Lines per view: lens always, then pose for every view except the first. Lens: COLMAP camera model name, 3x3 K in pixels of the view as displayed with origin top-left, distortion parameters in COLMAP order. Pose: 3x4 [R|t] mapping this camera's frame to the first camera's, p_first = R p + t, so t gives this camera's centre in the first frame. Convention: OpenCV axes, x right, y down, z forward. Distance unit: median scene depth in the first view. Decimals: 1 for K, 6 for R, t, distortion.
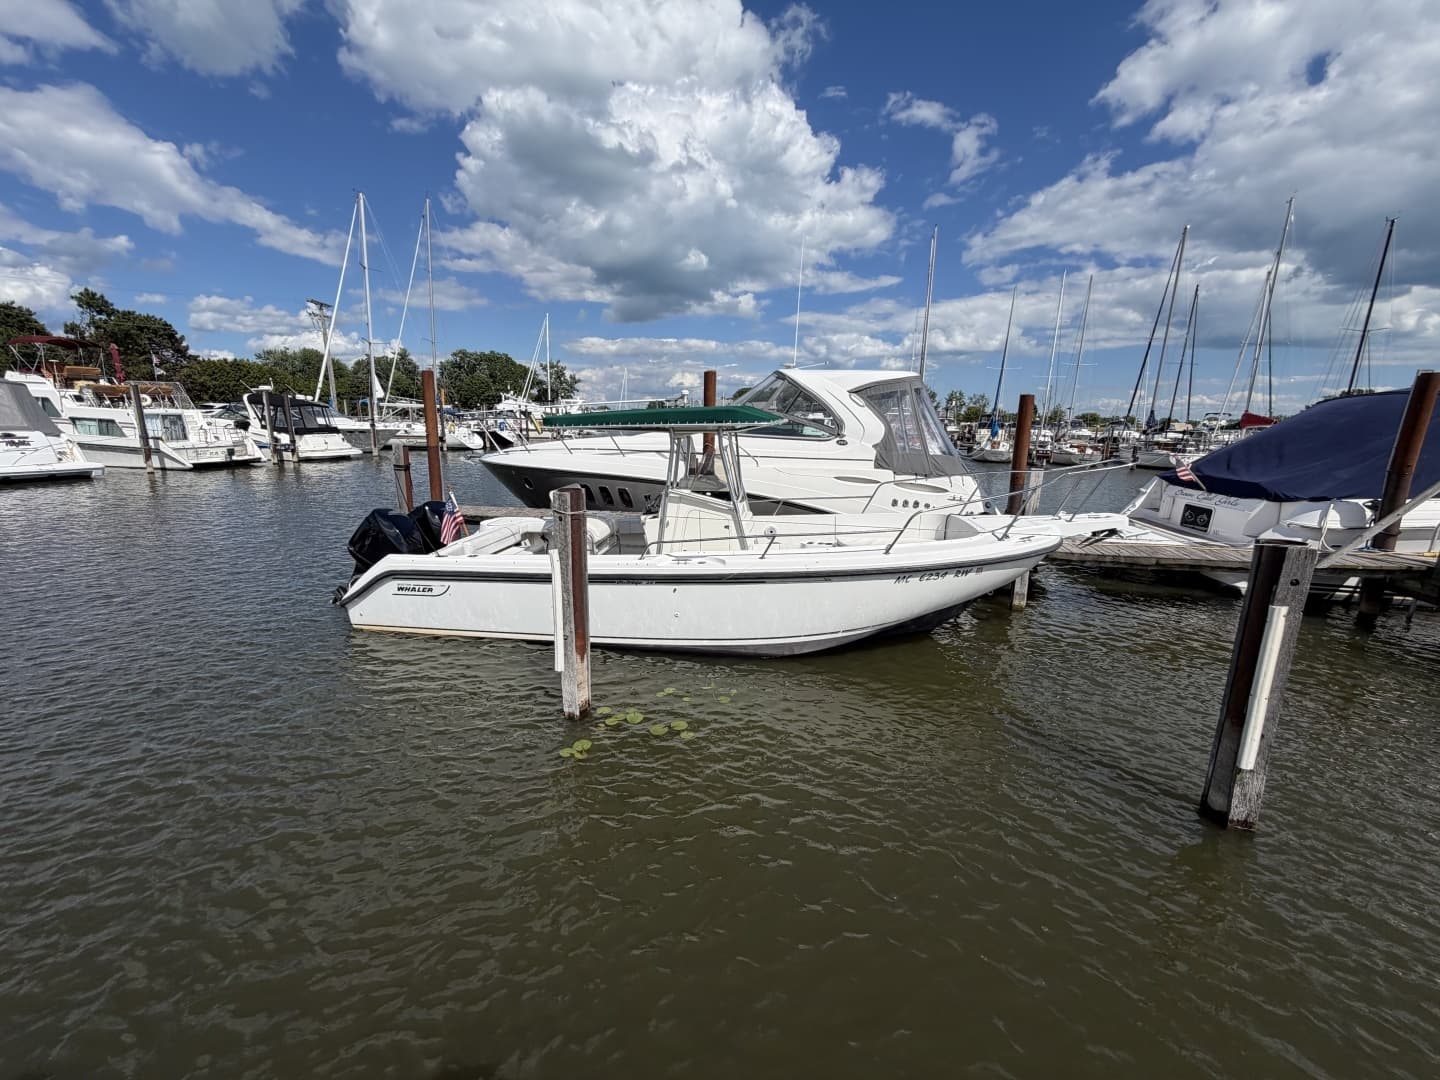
lens RADIAL K [[574.4, 0, 721.7], [0, 574.4, 528.9], [0, 0, 1]] dist [-0.001210, 0.000215]
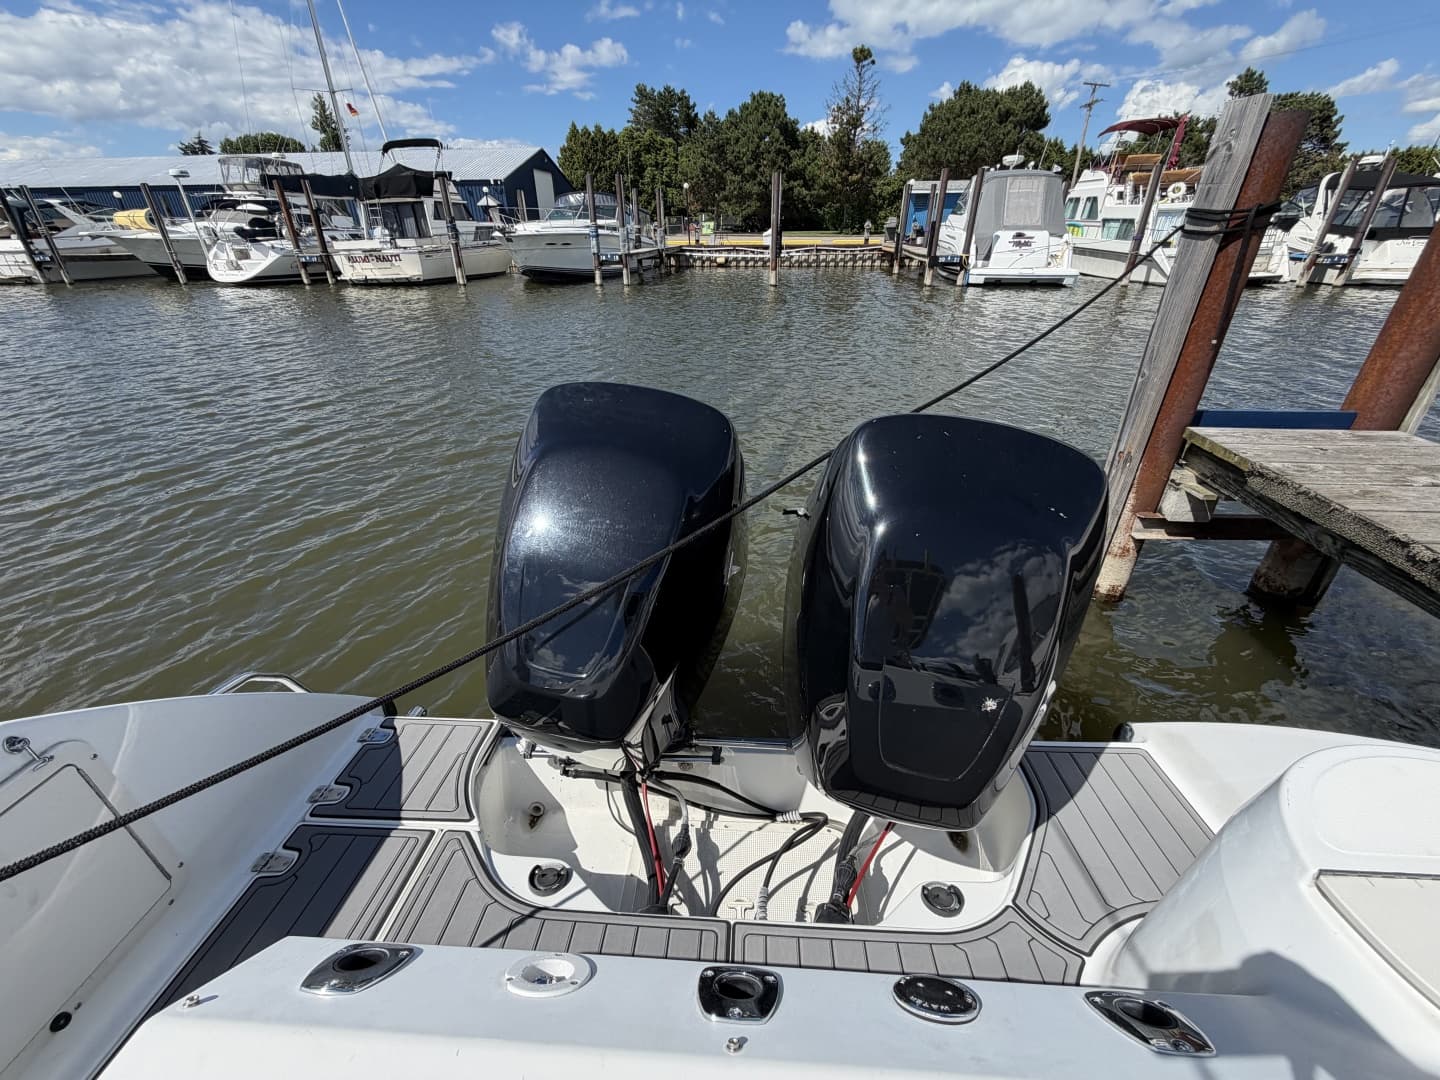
lens RADIAL K [[574.4, 0, 716.7], [0, 574.4, 538.7], [0, 0, 1]] dist [-0.001210, 0.000215]
pose [[0.080281, 0.447662, -0.890592, -0.108698], [-0.175490, 0.885867, 0.429468, -0.021564], [0.981202, 0.121812, 0.149679, 0.275161]]
